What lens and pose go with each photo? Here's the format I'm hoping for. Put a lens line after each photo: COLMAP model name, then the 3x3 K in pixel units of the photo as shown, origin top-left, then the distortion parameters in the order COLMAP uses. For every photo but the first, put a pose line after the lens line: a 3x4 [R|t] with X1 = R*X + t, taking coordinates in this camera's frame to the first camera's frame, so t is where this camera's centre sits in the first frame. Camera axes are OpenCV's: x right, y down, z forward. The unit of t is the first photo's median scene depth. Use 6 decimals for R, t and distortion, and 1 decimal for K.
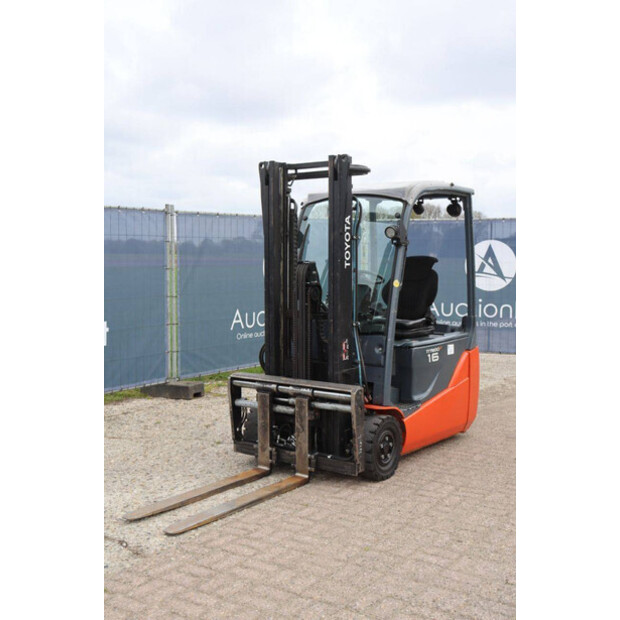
lens RADIAL K [[771.0, 0, 310.0], [0, 771.0, 310.0], [0, 0, 1]] dist [0.027135, 0.023948]
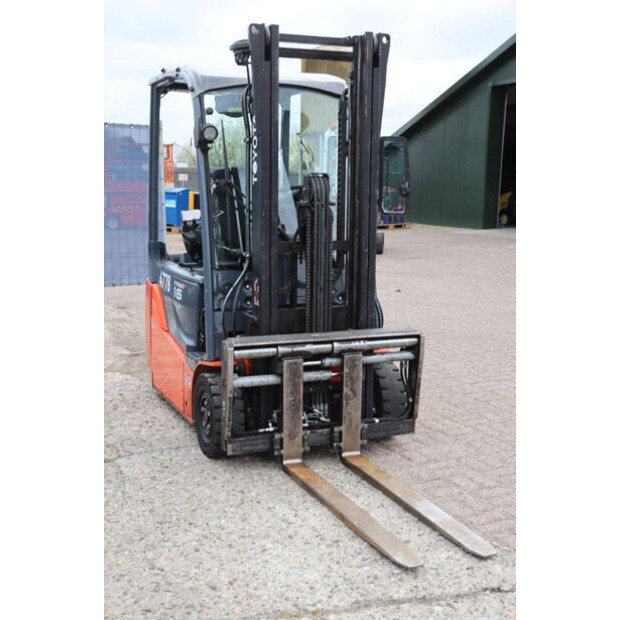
lens RADIAL K [[862.5, 0, 297.0], [0, 862.5, 311.2], [0, 0, 1]] dist [0.025847, 0.070075]
pose [[0.537277, -0.130761, 0.833207, -0.744791], [0.054790, 0.991233, 0.120231, -0.033778], [-0.841624, -0.018945, 0.539732, 0.587485]]
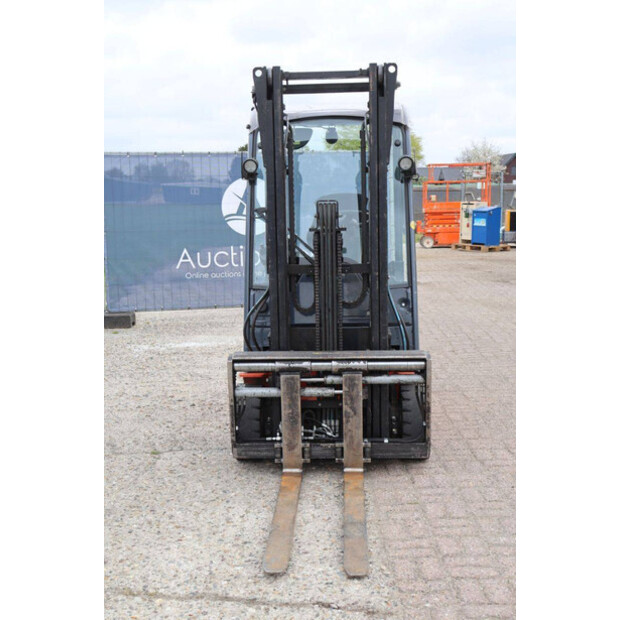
lens RADIAL K [[862.5, 0, 297.0], [0, 862.5, 311.2], [0, 0, 1]] dist [0.025847, 0.070075]
pose [[0.844682, -0.091776, 0.527343, -0.518260], [0.061633, 0.995315, 0.074497, -0.019055], [-0.531709, -0.030425, 0.846381, 0.284430]]
